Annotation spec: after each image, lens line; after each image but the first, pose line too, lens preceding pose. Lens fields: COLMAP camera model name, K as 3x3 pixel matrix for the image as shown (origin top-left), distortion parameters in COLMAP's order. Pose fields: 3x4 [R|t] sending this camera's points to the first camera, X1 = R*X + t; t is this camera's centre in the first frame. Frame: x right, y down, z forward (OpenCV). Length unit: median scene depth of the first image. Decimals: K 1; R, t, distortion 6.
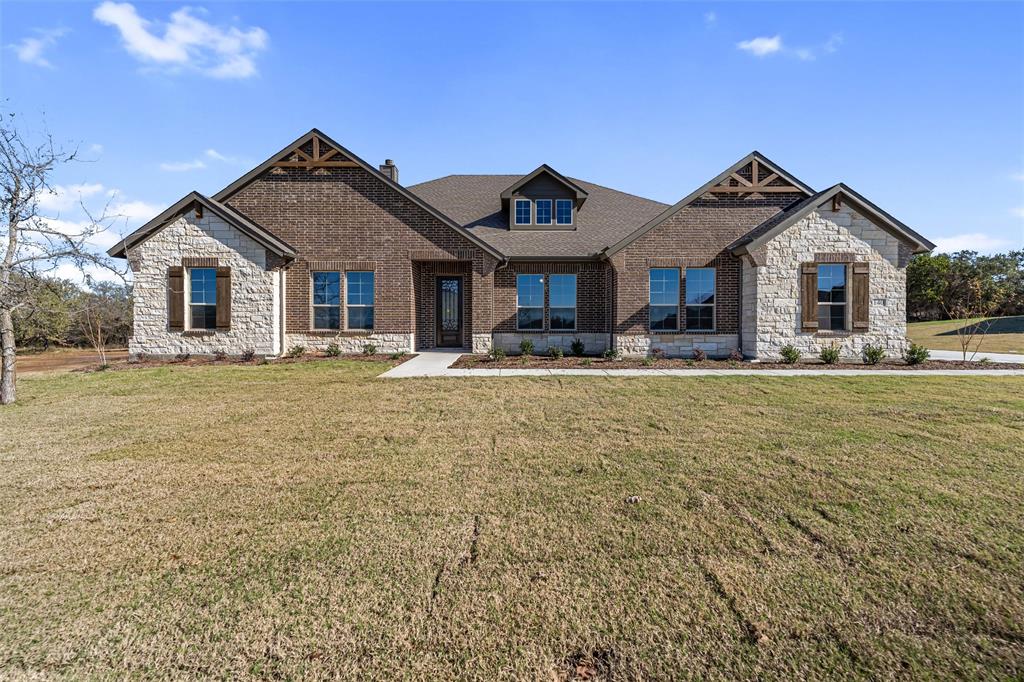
lens RADIAL K [[419.1, 0, 512.6], [0, 419.1, 332.5], [0, 0, 1]] dist [-0.002235, 0.000709]
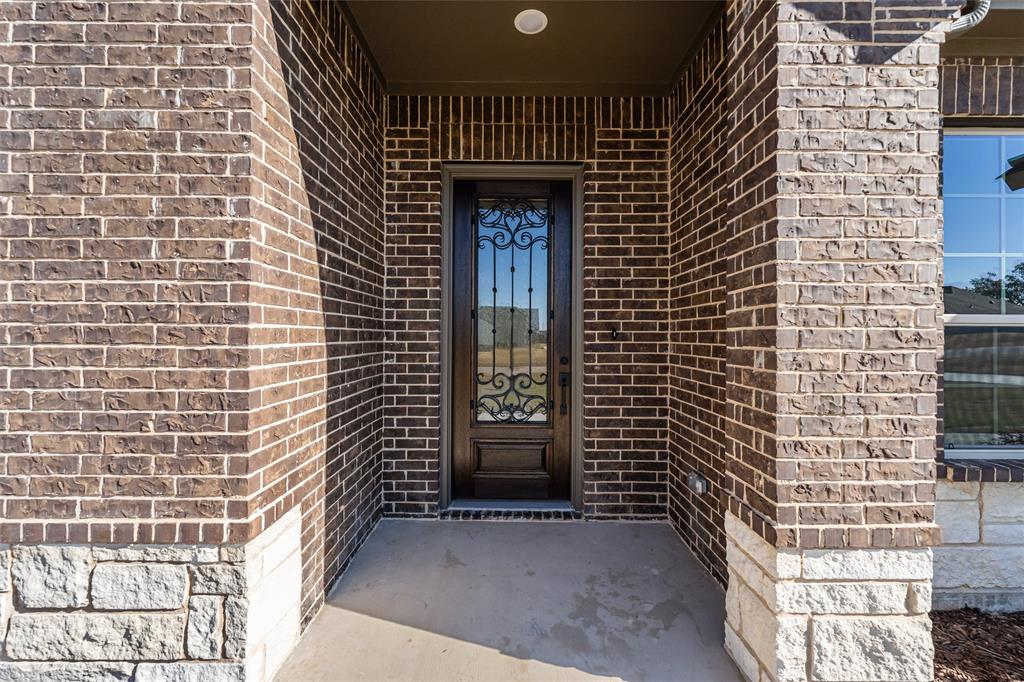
lens RADIAL K [[419.1, 0, 511.8], [0, 419.1, 339.1], [0, 0, 1]] dist [-0.002235, 0.000709]
pose [[0.999950, 0.004922, -0.008678, -0.175292], [-0.005004, 0.999944, -0.009375, -0.056157], [0.008632, 0.009418, 0.999918, 0.920834]]
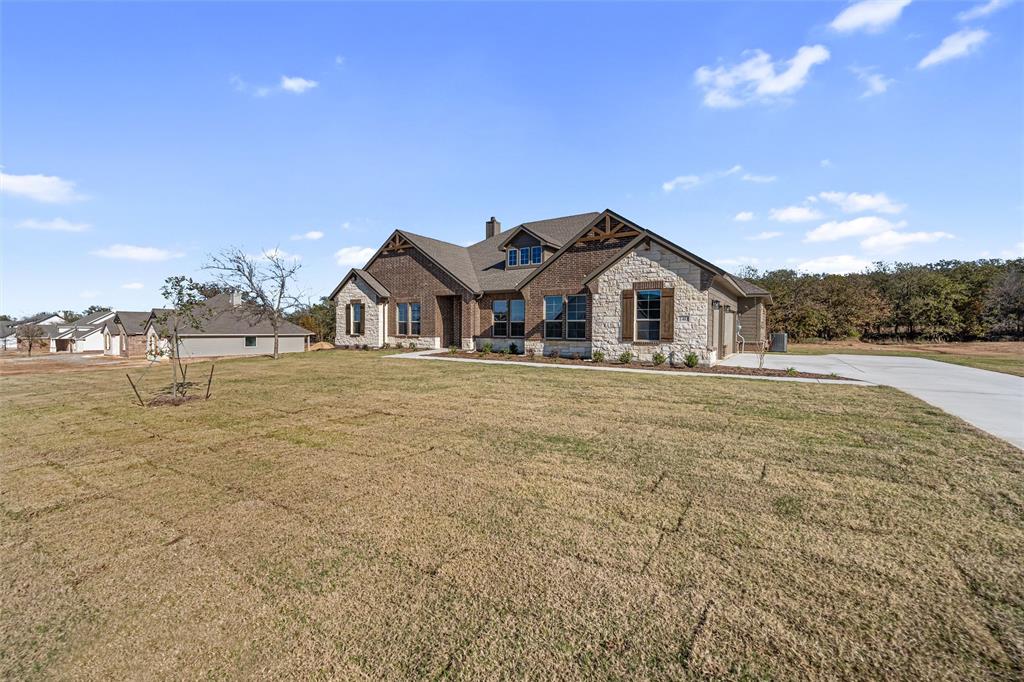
lens RADIAL K [[419.1, 0, 507.7], [0, 419.1, 339.2], [0, 0, 1]] dist [-0.002235, 0.000709]
pose [[0.832600, 0.018415, -0.553569, 1.034553], [-0.013652, 0.999826, 0.012727, -0.017001], [0.553707, -0.003039, 0.832706, -0.318624]]
